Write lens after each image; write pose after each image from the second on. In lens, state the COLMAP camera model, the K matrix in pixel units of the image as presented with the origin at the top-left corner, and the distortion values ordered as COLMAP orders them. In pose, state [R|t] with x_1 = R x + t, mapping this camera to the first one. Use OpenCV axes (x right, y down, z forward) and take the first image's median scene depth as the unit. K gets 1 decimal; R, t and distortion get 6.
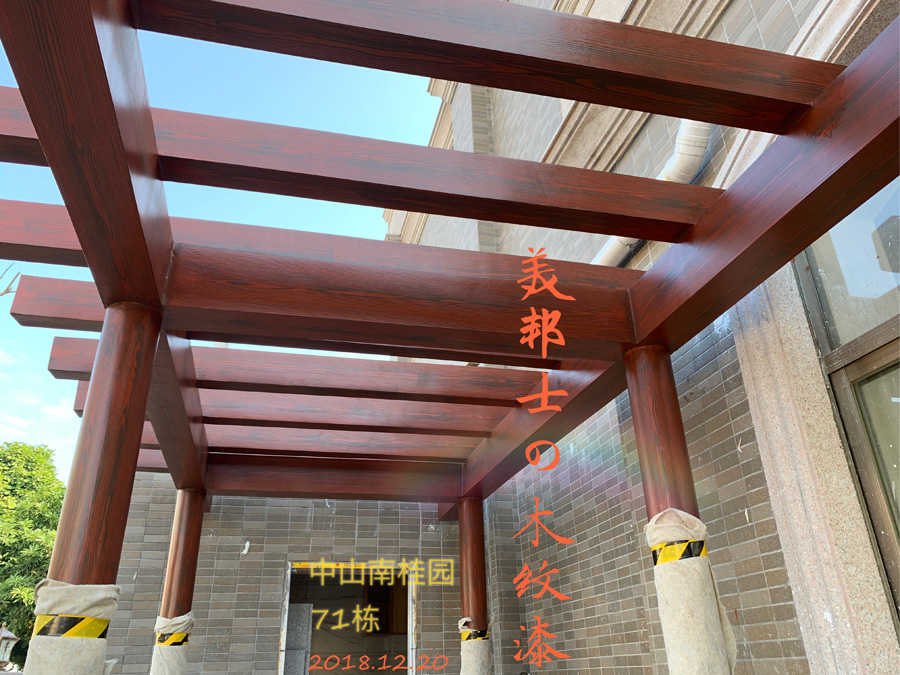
lens RADIAL K [[688.5, 0, 446.1], [0, 688.5, 321.5], [0, 0, 1]] dist [0.011622, -0.012484]
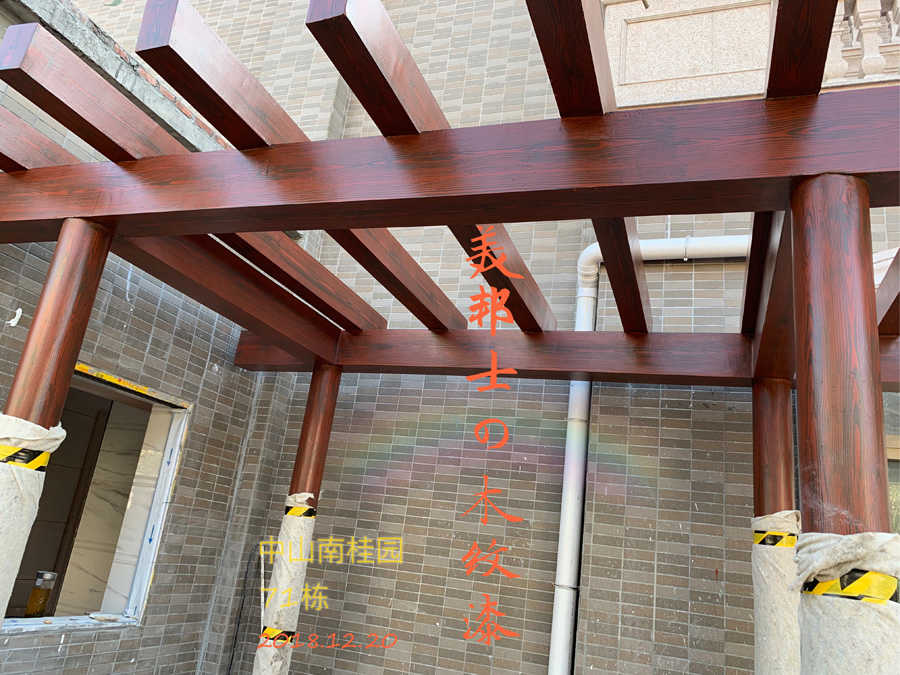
lens RADIAL K [[688.5, 0, 445.8], [0, 688.5, 332.0], [0, 0, 1]] dist [0.011622, -0.012484]
pose [[0.535302, 0.343666, 0.771587, -0.568137], [-0.501910, 0.864142, -0.036681, 0.173597], [-0.679366, -0.367632, 0.635066, 0.351471]]
